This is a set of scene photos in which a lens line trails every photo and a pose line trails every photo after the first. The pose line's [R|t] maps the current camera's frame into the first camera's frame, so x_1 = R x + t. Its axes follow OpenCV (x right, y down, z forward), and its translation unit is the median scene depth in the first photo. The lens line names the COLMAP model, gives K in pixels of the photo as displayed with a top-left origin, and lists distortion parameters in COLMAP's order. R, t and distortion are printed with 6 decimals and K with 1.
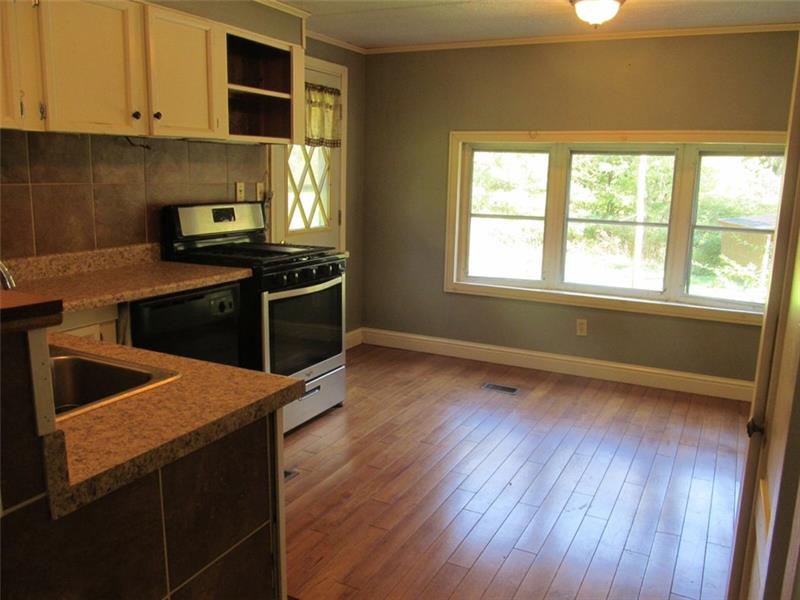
lens RADIAL K [[673.8, 0, 400.0], [0, 673.8, 300.0], [0, 0, 1]] dist [-0.032918, 0.004412]
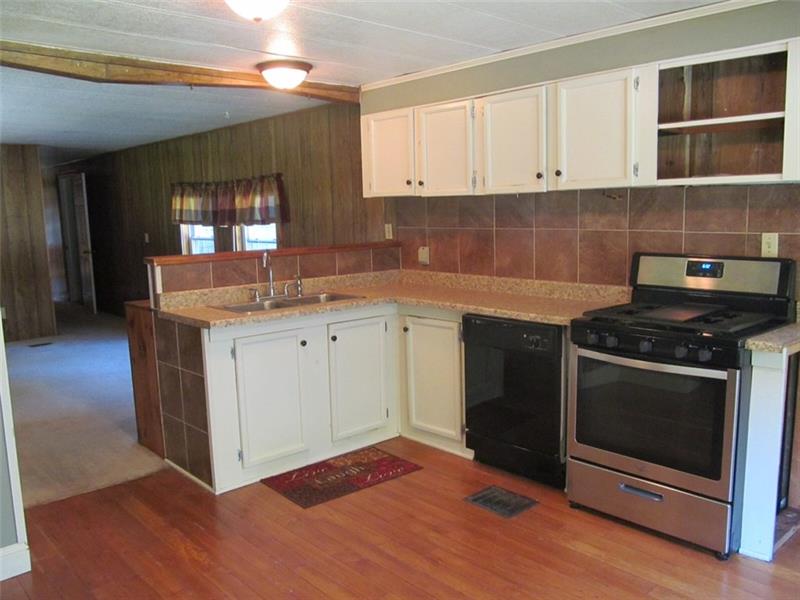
lens RADIAL K [[673.8, 0, 400.0], [0, 673.8, 300.0], [0, 0, 1]] dist [-0.032918, 0.004412]
pose [[-0.353503, 0.115974, -0.928216, 0.807578], [-0.162988, 0.969470, 0.183201, -0.218930], [0.921125, 0.216050, -0.323808, 1.115690]]
